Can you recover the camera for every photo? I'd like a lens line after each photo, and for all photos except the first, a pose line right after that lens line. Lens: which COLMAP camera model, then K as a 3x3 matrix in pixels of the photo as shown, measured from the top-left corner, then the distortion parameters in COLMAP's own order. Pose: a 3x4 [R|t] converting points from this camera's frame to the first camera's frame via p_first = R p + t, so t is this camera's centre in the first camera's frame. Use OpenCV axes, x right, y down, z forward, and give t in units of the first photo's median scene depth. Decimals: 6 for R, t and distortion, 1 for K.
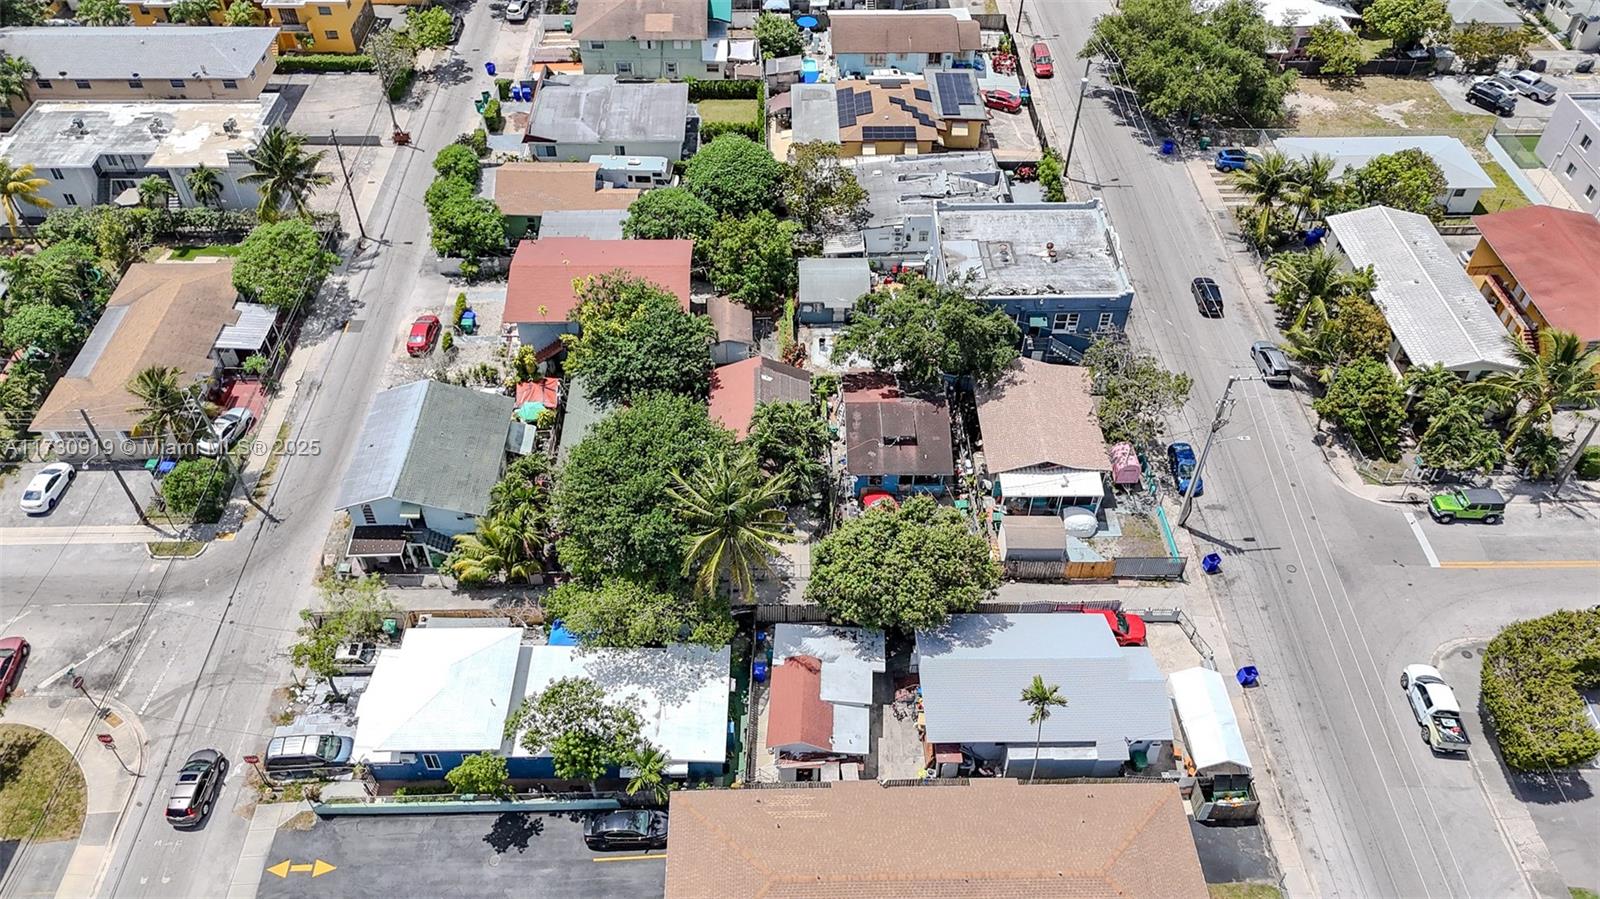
lens RADIAL K [[1165.9, 0, 797.2], [0, 1165.9, 447.0], [0, 0, 1]] dist [0.063002, -0.060665]
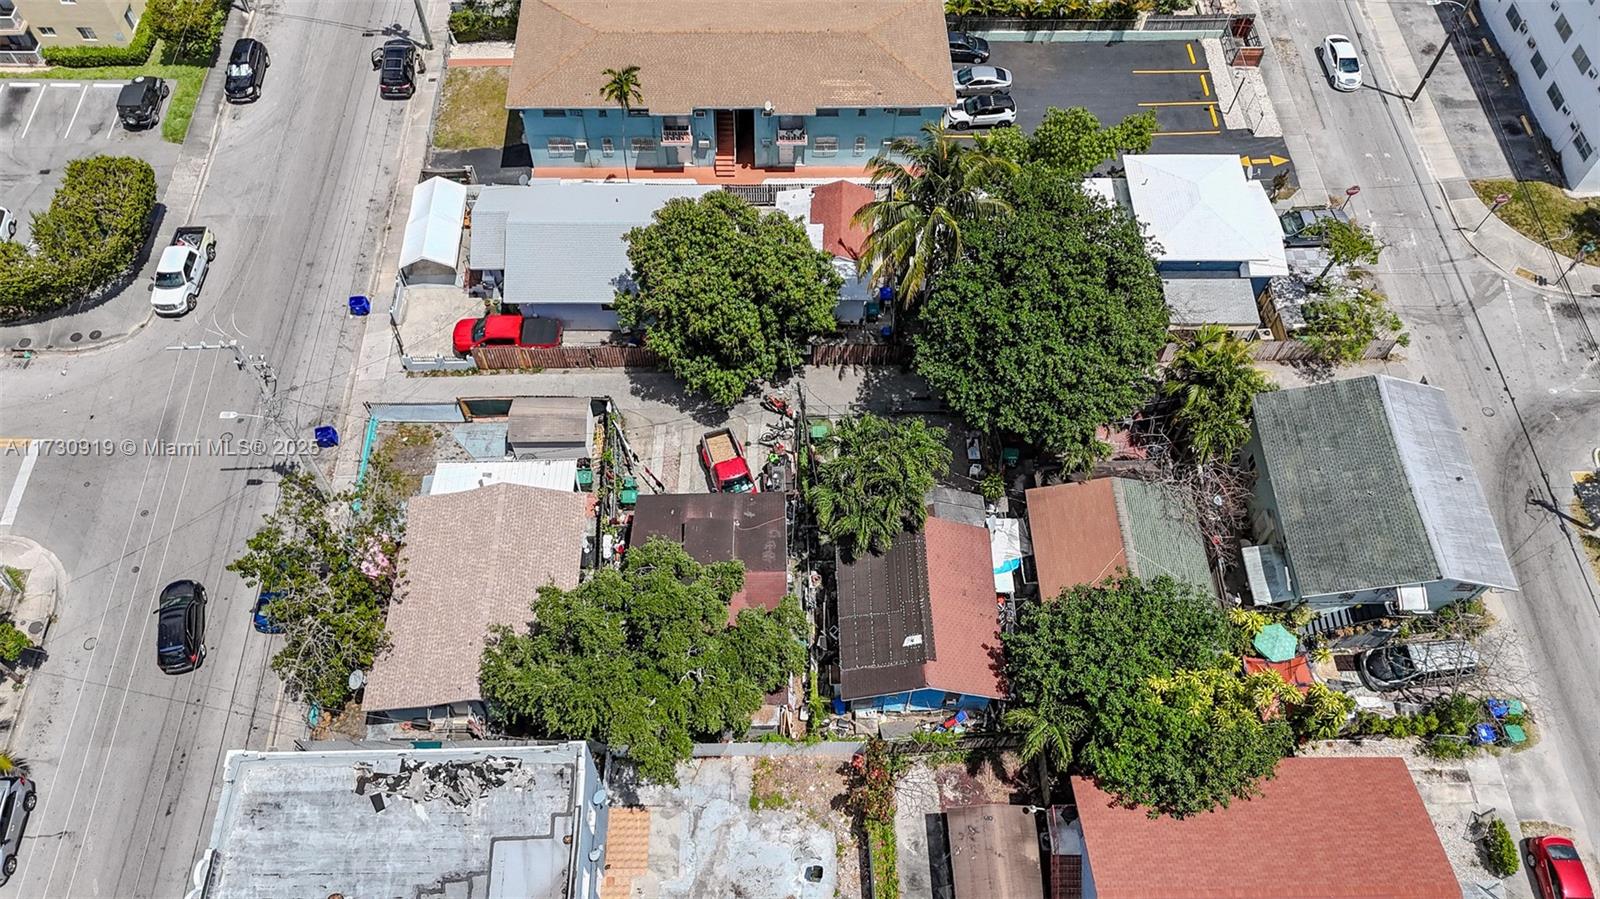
lens RADIAL K [[1165.9, 0, 797.2], [0, 1165.9, 447.0], [0, 0, 1]] dist [0.063002, -0.060665]
pose [[-0.999753, -0.009539, -0.020053, 0.046839], [-0.017498, -0.217550, 0.975892, -0.620998], [-0.013672, 0.976003, 0.217330, 0.756810]]
